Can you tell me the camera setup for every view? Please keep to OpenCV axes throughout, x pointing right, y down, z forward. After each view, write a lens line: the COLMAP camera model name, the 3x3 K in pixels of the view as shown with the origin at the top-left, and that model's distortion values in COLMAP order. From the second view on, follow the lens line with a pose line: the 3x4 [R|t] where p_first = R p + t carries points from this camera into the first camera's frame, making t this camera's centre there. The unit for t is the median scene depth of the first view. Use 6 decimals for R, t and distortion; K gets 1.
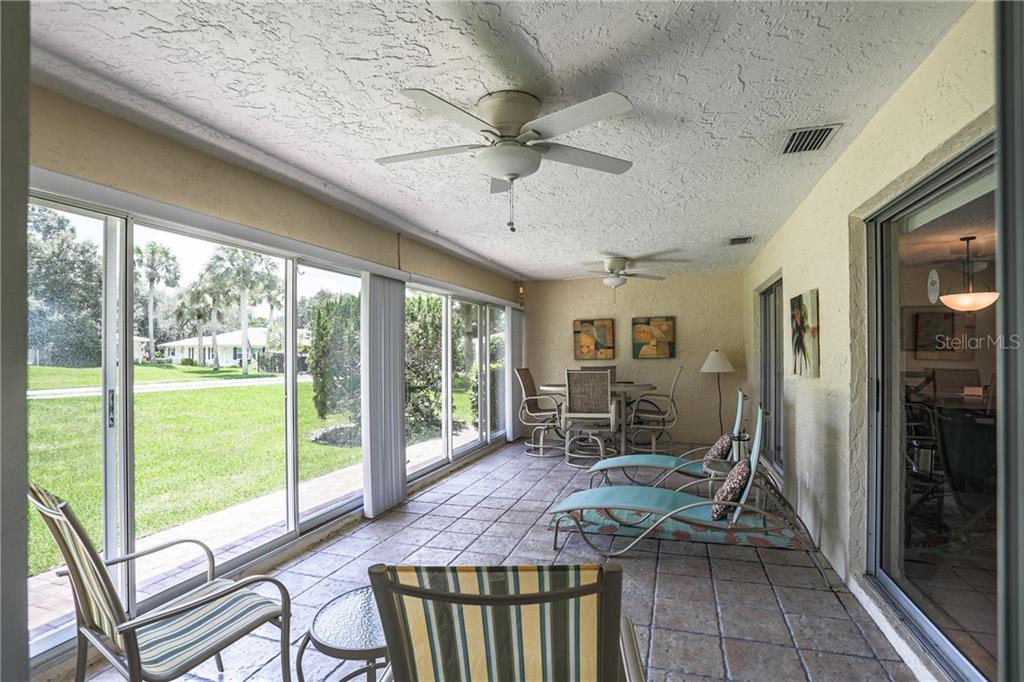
lens RADIAL K [[504.4, 0, 509.1], [0, 504.4, 349.9], [0, 0, 1]] dist [-0.034104, 0.000465]
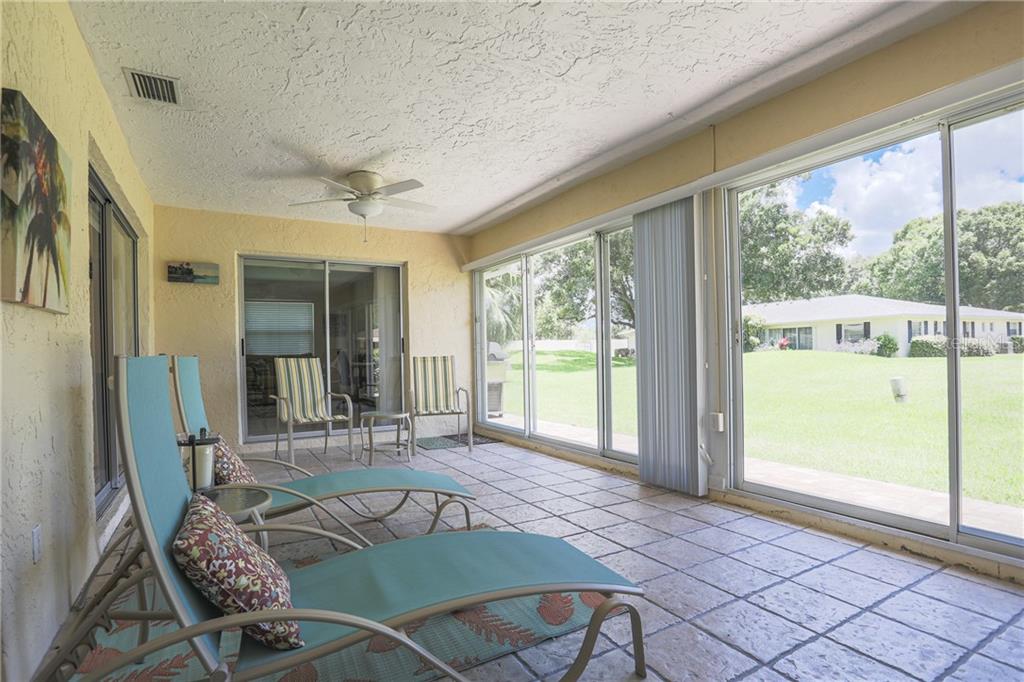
lens RADIAL K [[504.4, 0, 509.1], [0, 504.4, 349.9], [0, 0, 1]] dist [-0.034104, 0.000465]
pose [[-0.660802, 0.014393, -0.750422, 0.594078], [0.023534, 0.999722, -0.001549, 0.094866], [0.750191, -0.018684, -0.660957, 1.483198]]
